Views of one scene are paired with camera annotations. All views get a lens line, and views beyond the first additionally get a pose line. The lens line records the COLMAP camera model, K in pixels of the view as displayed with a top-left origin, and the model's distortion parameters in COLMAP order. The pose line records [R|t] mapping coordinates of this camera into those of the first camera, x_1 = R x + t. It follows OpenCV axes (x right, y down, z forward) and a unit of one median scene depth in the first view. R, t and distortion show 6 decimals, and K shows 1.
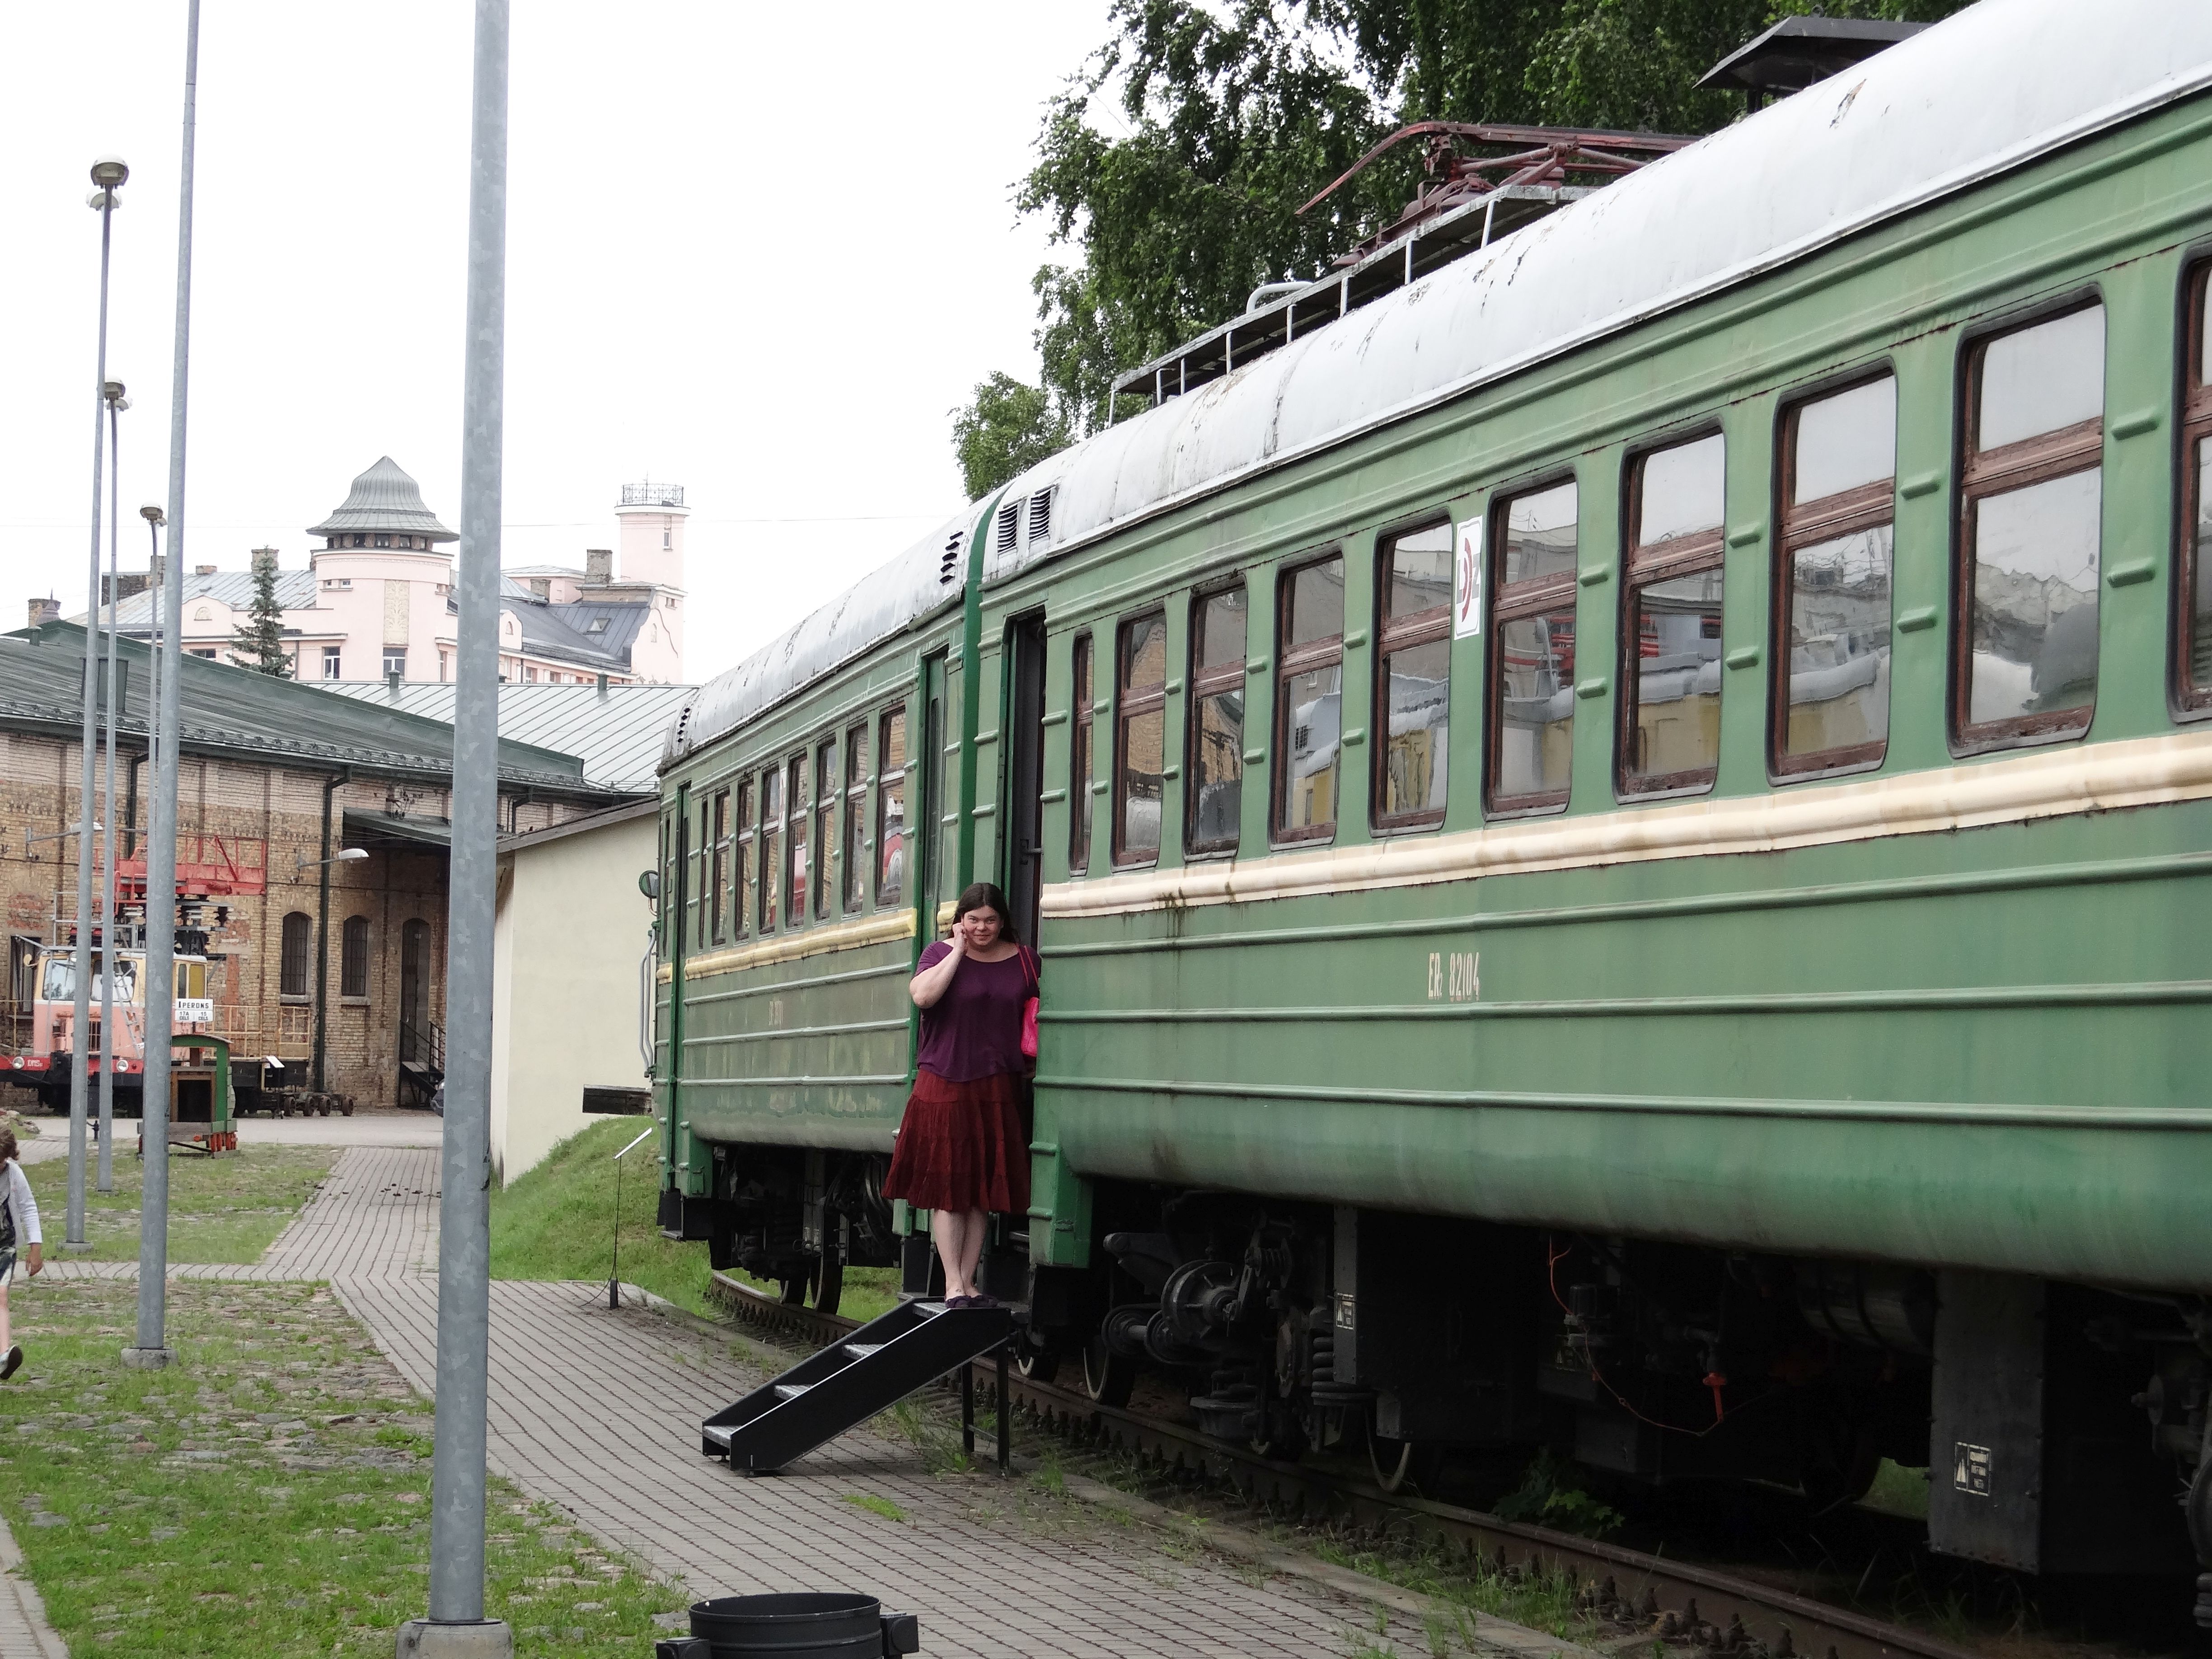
lens RADIAL K [[7320.3, 0, 1106.0], [0, 7320.3, 829.5], [0, 0, 1]] dist [-0.160688, -1.185461]
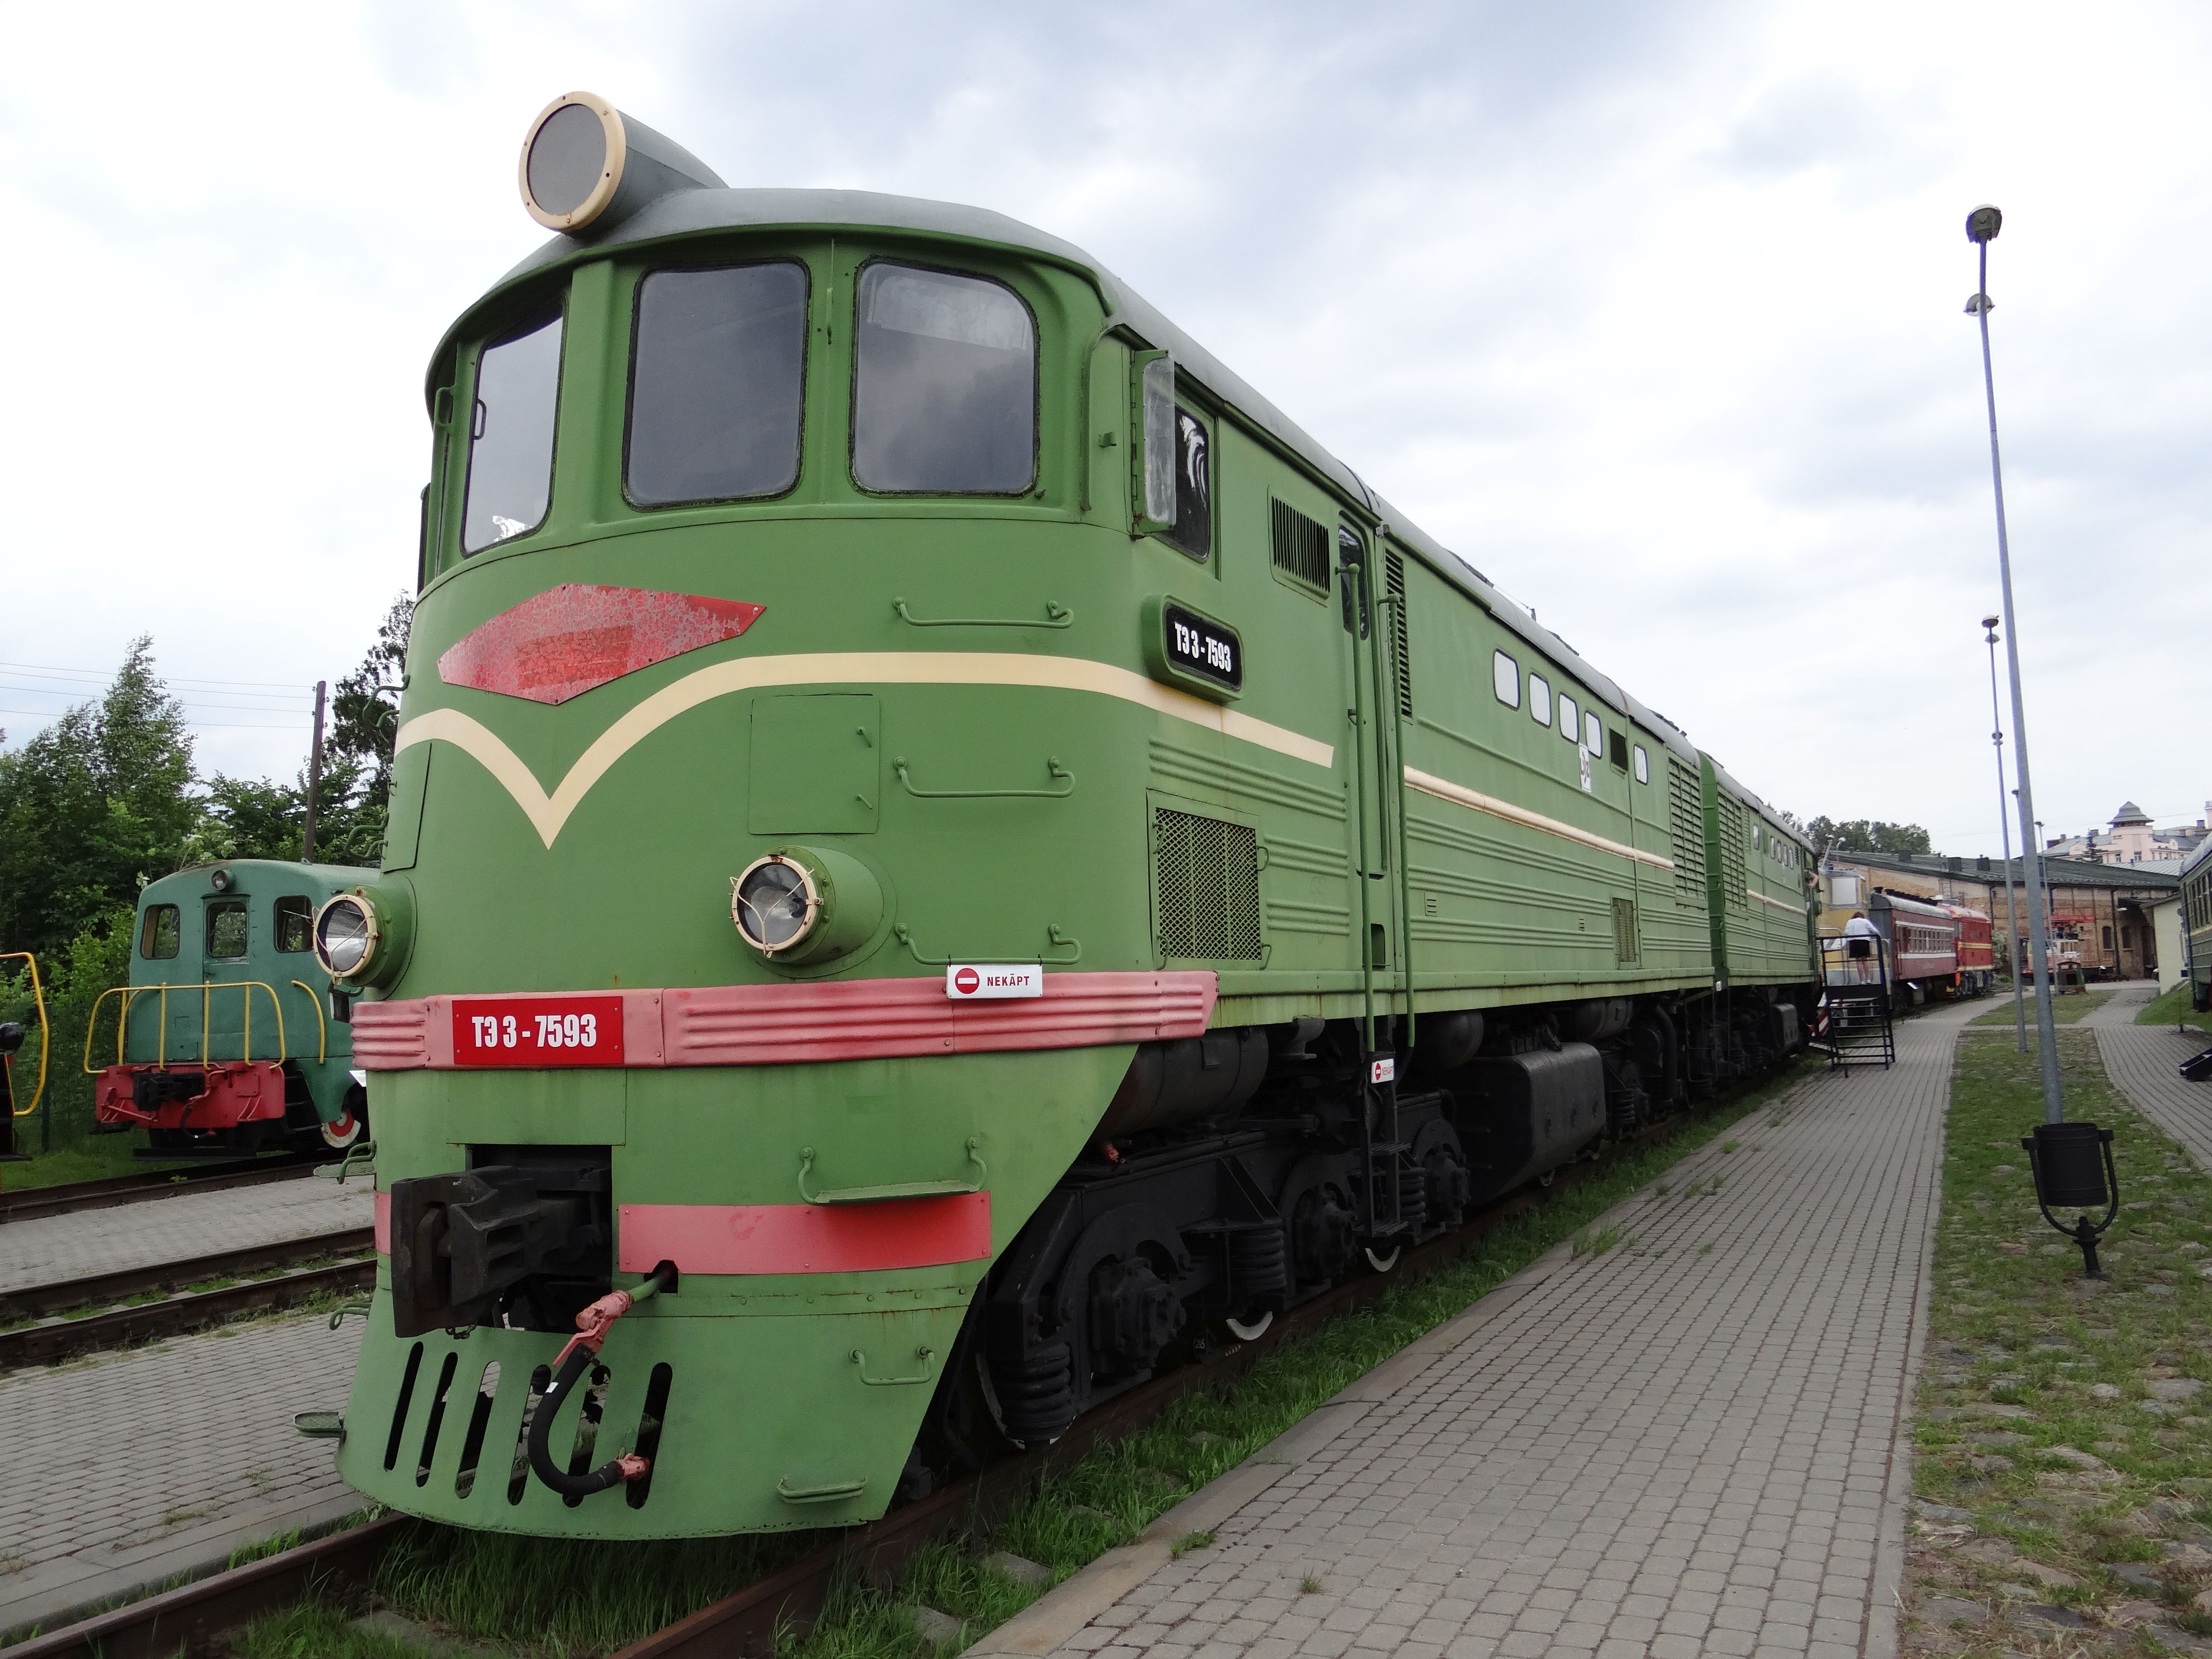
lens RADIAL K [[1695.4, 0, 1106.0], [0, 1695.4, 829.5], [0, 0, 1]] dist [0.019469, -0.009107]
pose [[0.796321, -0.112519, -0.594317, 0.018555], [0.074961, 0.993329, -0.087621, 0.001341], [0.600212, 0.025224, 0.799443, 0.022519]]
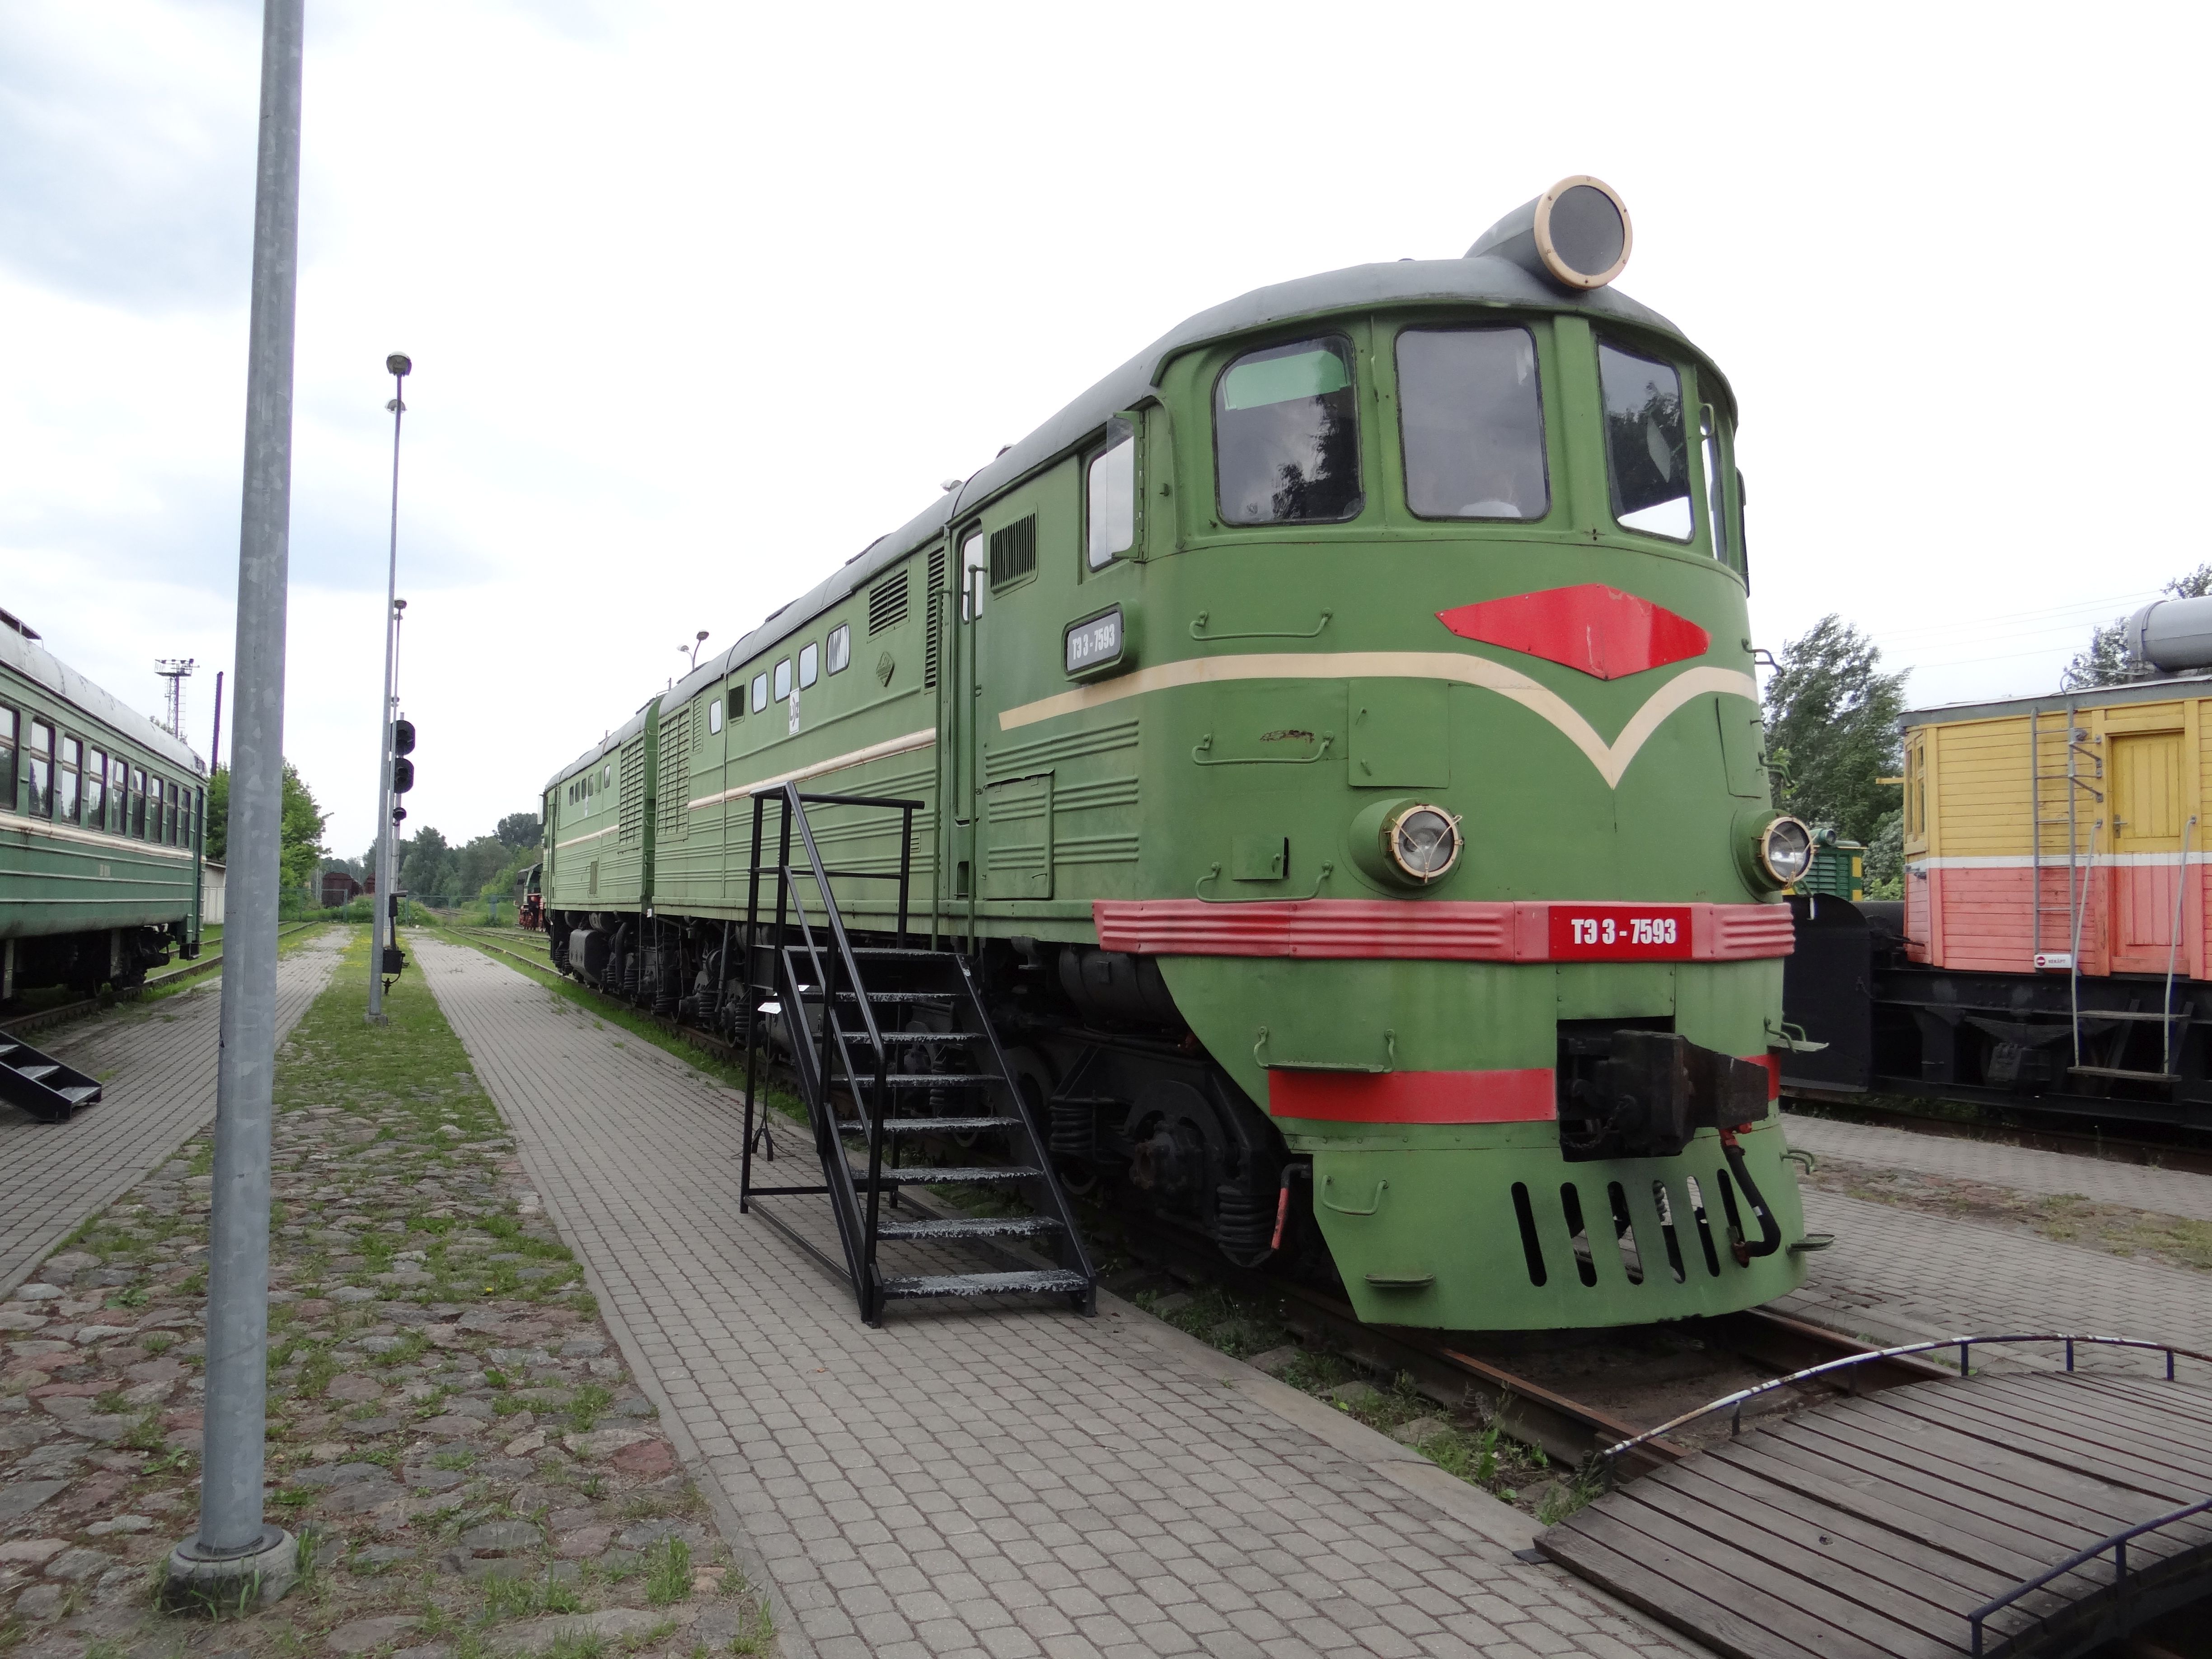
lens RADIAL K [[1695.4, 0, 1106.0], [0, 1695.4, 829.5], [0, 0, 1]] dist [0.019469, -0.009107]
pose [[0.974719, -0.026880, 0.221813, -0.126754], [0.028139, 0.999601, -0.002515, -0.006180], [-0.221657, 0.008693, 0.975086, -0.030652]]
